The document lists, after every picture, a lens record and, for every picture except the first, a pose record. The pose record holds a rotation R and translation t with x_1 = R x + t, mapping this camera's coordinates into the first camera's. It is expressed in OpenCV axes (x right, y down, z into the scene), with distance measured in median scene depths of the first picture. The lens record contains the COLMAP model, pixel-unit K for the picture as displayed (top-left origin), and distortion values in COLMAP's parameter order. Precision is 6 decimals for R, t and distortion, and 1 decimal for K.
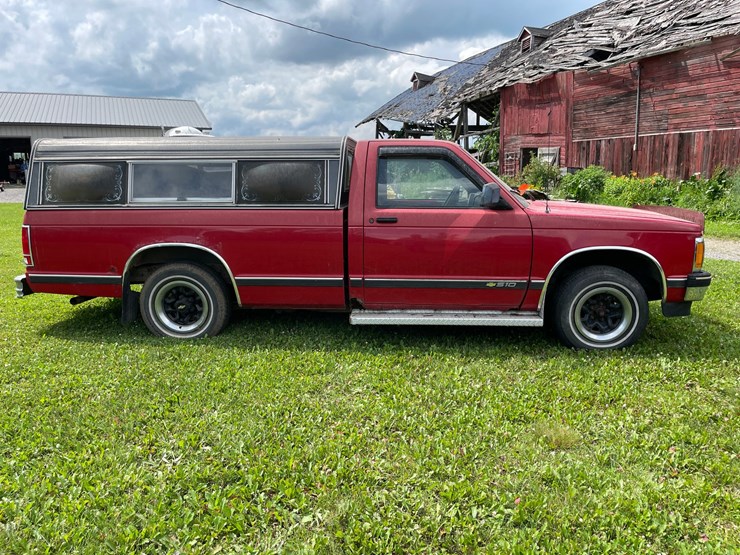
lens RADIAL K [[566.7, 0, 374.0], [0, 566.7, 275.5], [0, 0, 1]] dist [0.092370, -0.125869]
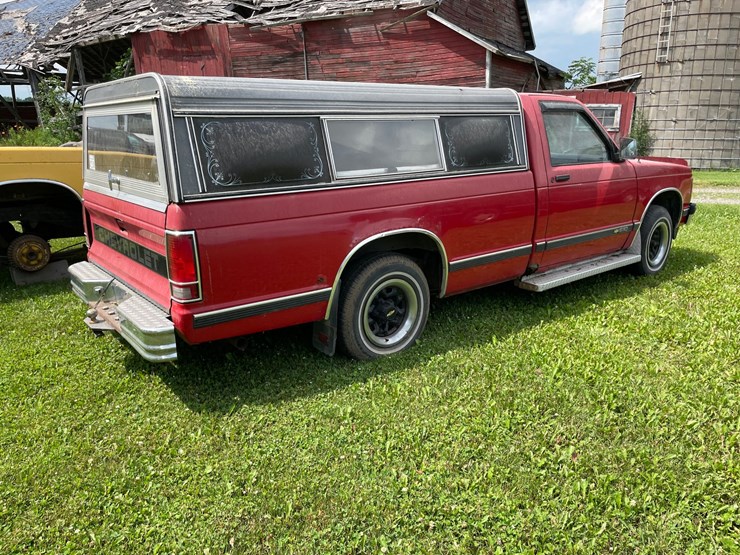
lens RADIAL K [[566.7, 0, 374.4], [0, 566.7, 278.9], [0, 0, 1]] dist [0.092370, -0.125869]
pose [[0.735632, -0.177836, 0.653621, -0.835632], [0.128236, 0.984035, 0.123409, -0.085219], [-0.665133, -0.006966, 0.746693, 0.451340]]
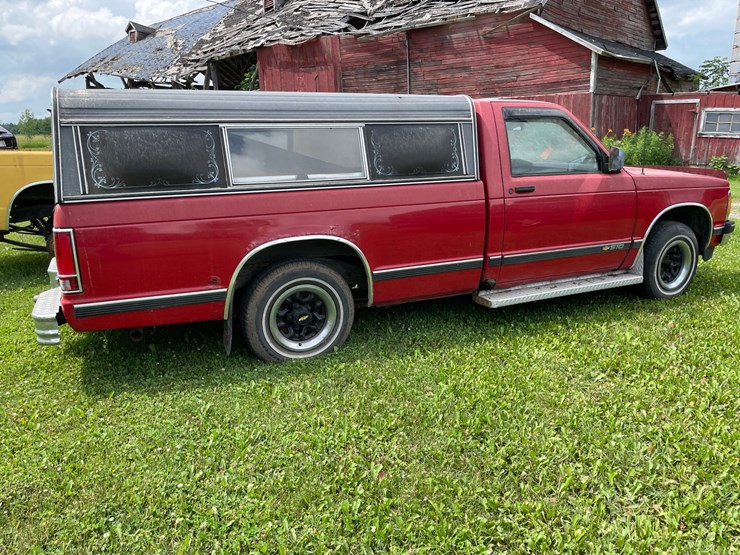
lens RADIAL K [[566.7, 0, 374.6], [0, 566.7, 280.3], [0, 0, 1]] dist [0.092370, -0.125869]
pose [[0.871664, -0.126077, 0.473609, -0.607720], [0.094211, 0.991428, 0.090530, -0.055469], [-0.480963, -0.034293, 0.876070, 0.284395]]
